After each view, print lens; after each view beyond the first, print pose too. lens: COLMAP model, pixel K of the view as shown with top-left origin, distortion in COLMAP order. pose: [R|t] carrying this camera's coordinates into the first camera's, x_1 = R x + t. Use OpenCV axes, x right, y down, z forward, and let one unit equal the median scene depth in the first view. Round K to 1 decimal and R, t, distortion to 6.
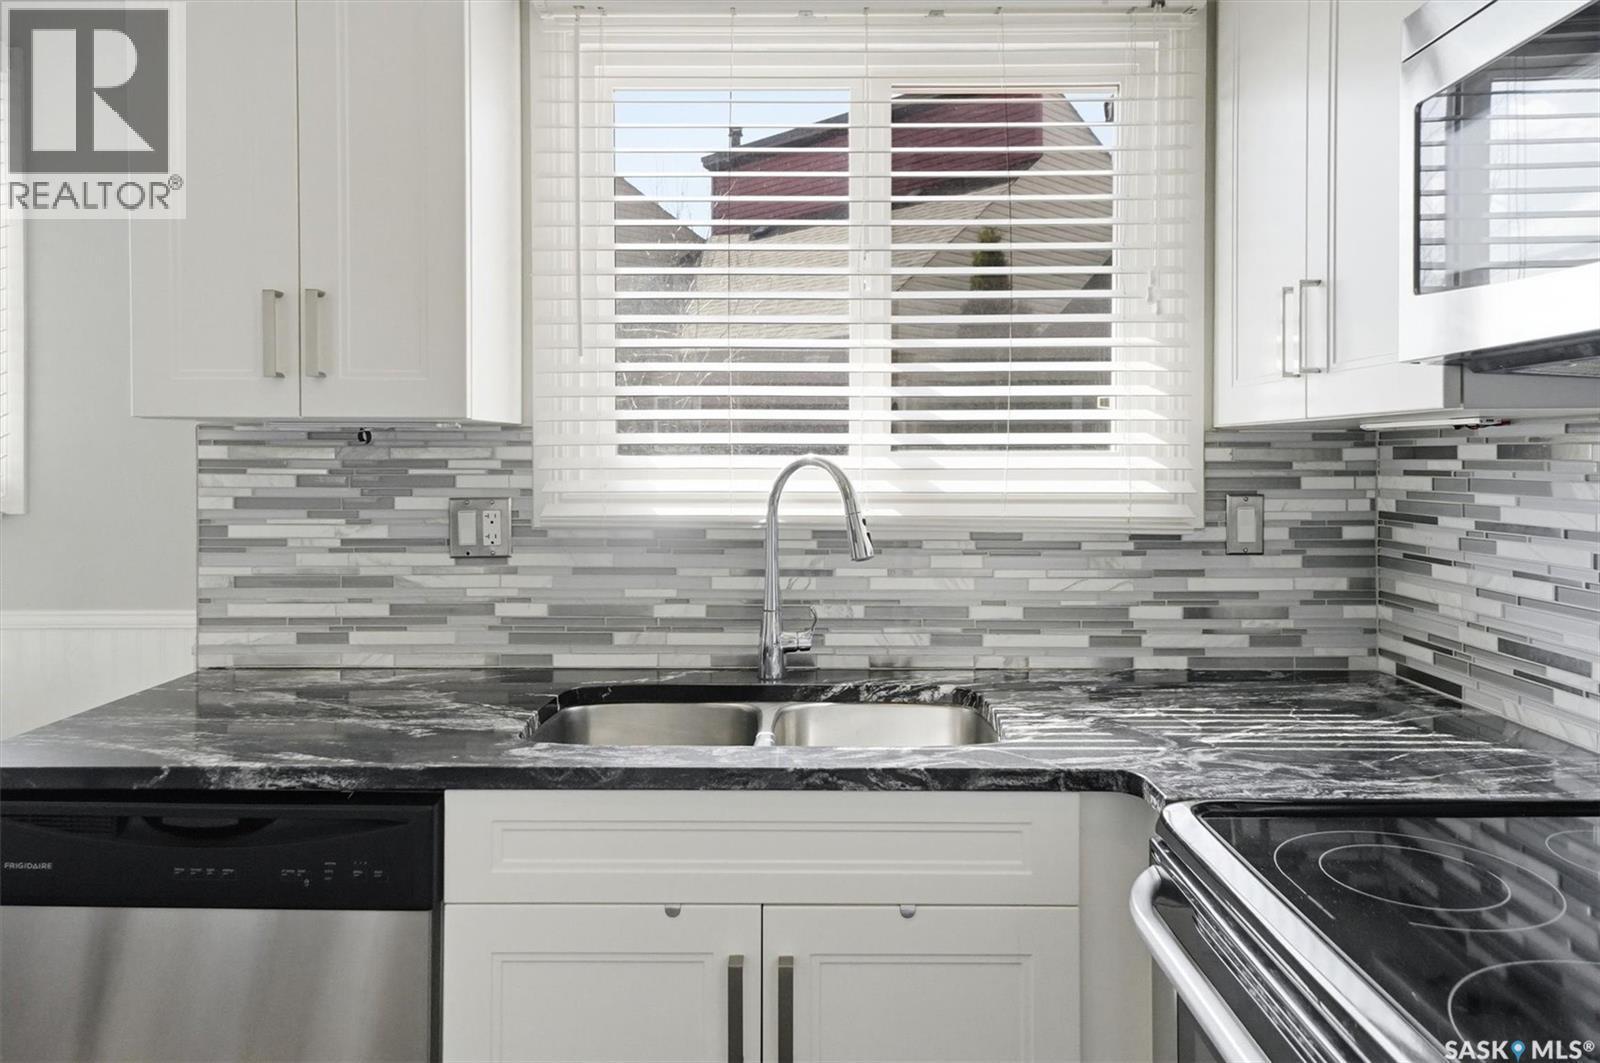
lens RADIAL K [[1070.9, 0, 805.2], [0, 1070.9, 461.6], [0, 0, 1]] dist [0.023071, -0.000954]
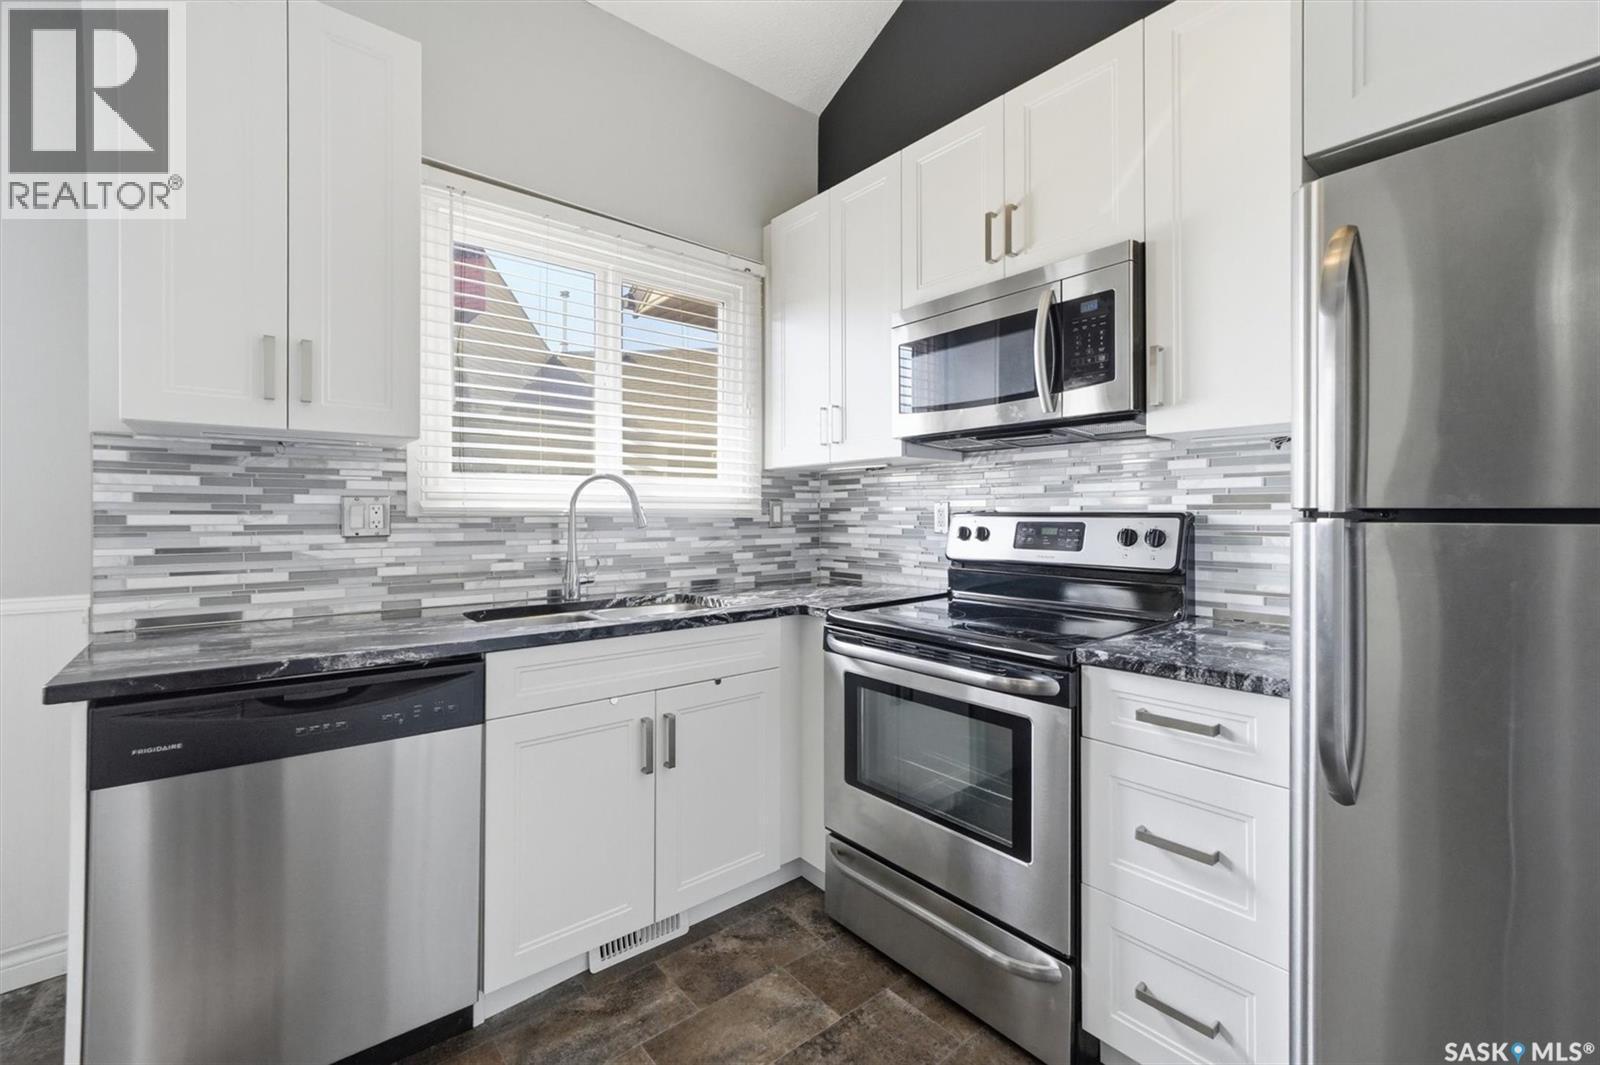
lens RADIAL K [[679.4, 0, 799.4], [0, 679.4, 512.9], [0, 0, 1]] dist [0.003415, 0.000633]
pose [[0.765245, 0.000371, 0.643738, -0.448833], [0.004169, 0.999976, -0.005533, 0.064370], [-0.643725, 0.006918, 0.765226, -0.093974]]
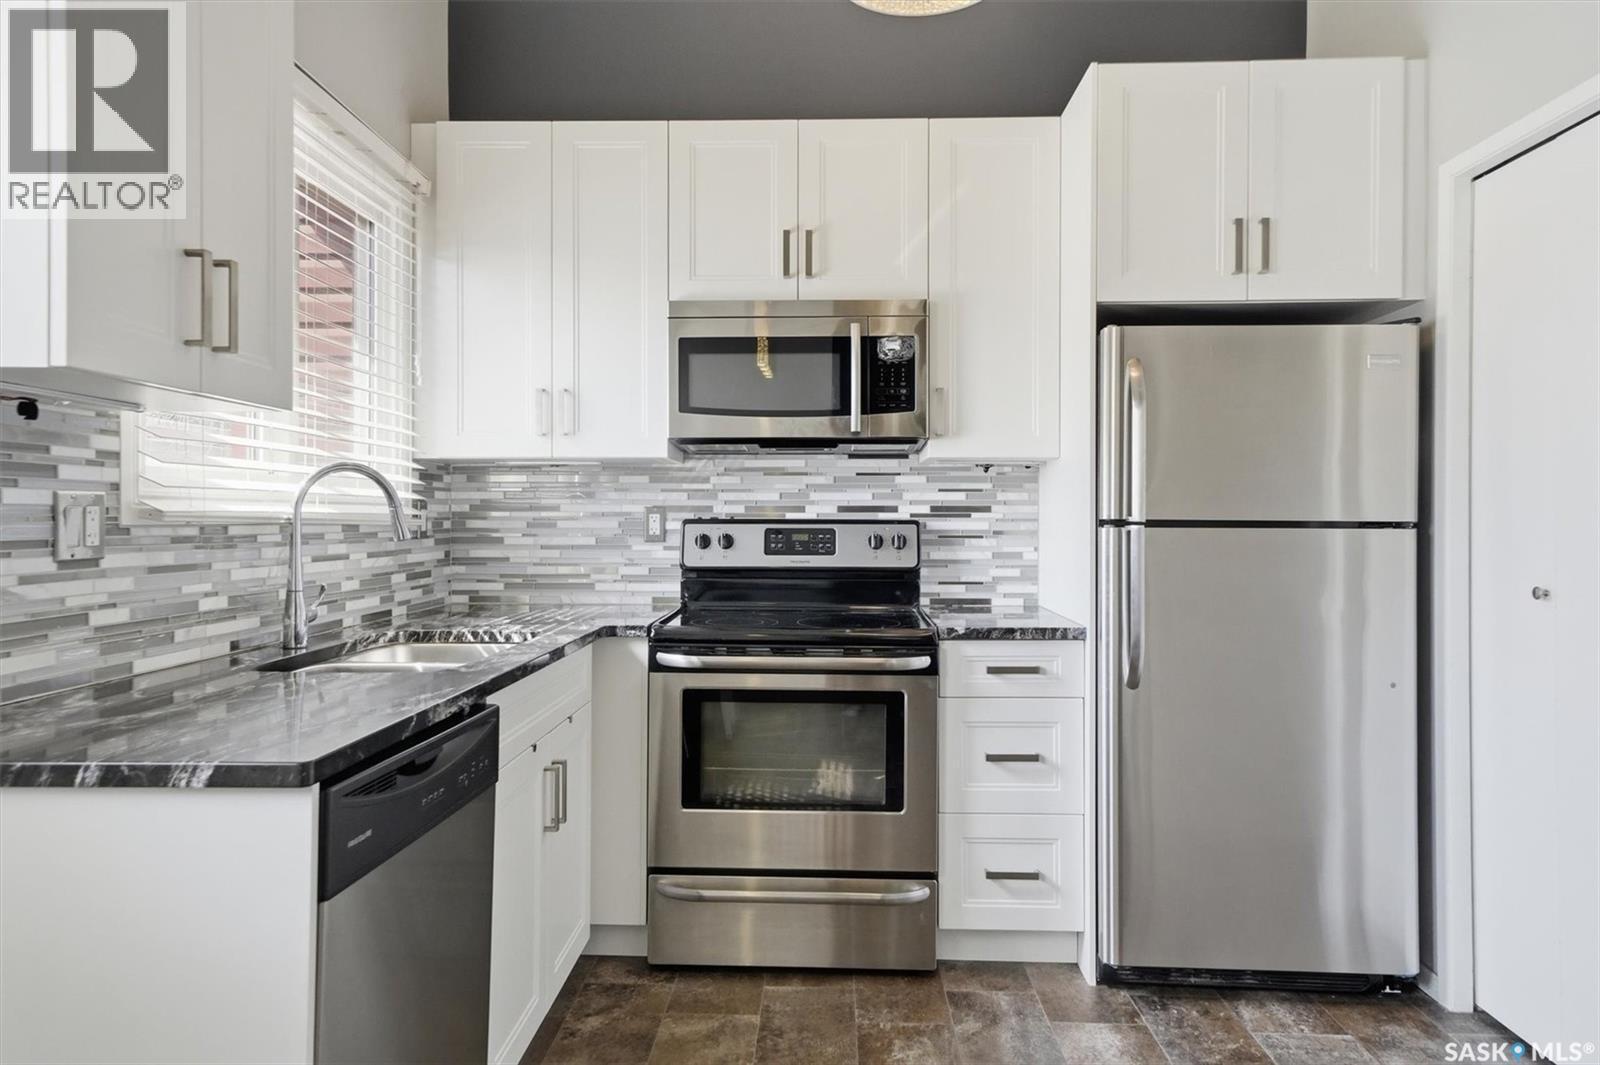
lens RADIAL K [[1049.4, 0, 792.1], [0, 1049.4, 516.0], [0, 0, 1]] dist [0.028318, -0.001525]
pose [[0.033384, 0.000813, 0.999442, -1.142979], [0.002614, 0.999996, -0.000900, 0.055794], [-0.999439, 0.002642, 0.033382, 0.395698]]
